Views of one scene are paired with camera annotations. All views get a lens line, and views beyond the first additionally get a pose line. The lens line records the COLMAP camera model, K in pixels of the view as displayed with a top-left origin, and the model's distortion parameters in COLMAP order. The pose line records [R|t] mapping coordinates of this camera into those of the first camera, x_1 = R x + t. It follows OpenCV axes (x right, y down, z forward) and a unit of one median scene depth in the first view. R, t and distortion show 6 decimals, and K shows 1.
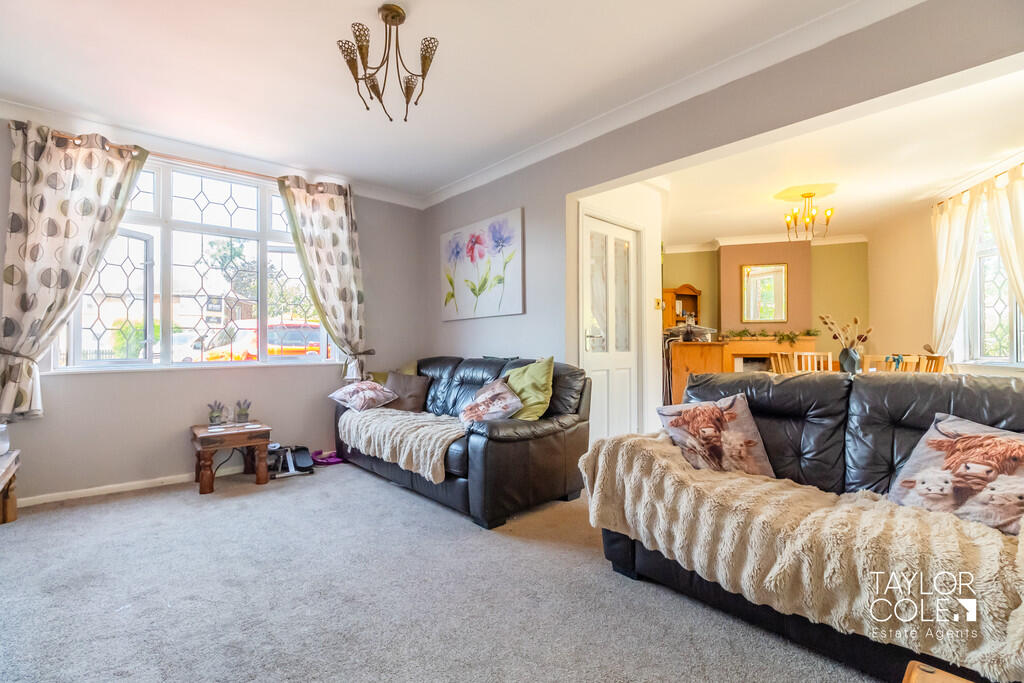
lens RADIAL K [[468.4, 0, 516.6], [0, 468.4, 336.5], [0, 0, 1]] dist [-0.002188, -0.000150]
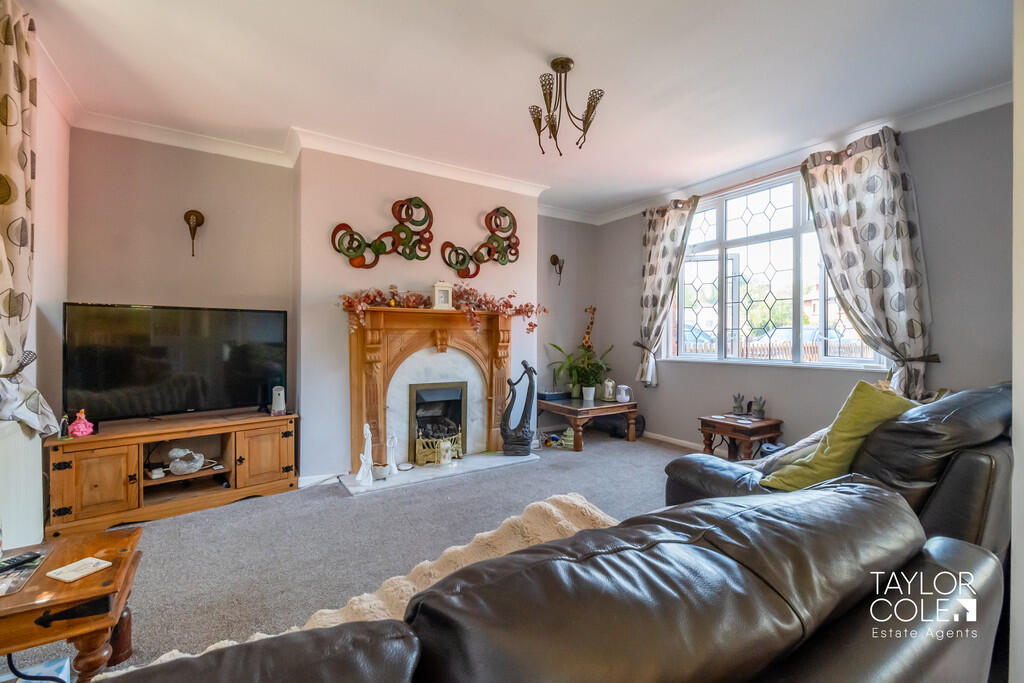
lens RADIAL K [[439.1, 0, 515.8], [0, 439.1, 338.3], [0, 0, 1]] dist [-0.002554, -0.000222]
pose [[-0.157983, -0.002857, -0.987438, 0.448651], [0.001112, 0.999995, -0.003071, 0.007540], [0.987441, -0.001584, -0.157979, 0.596171]]
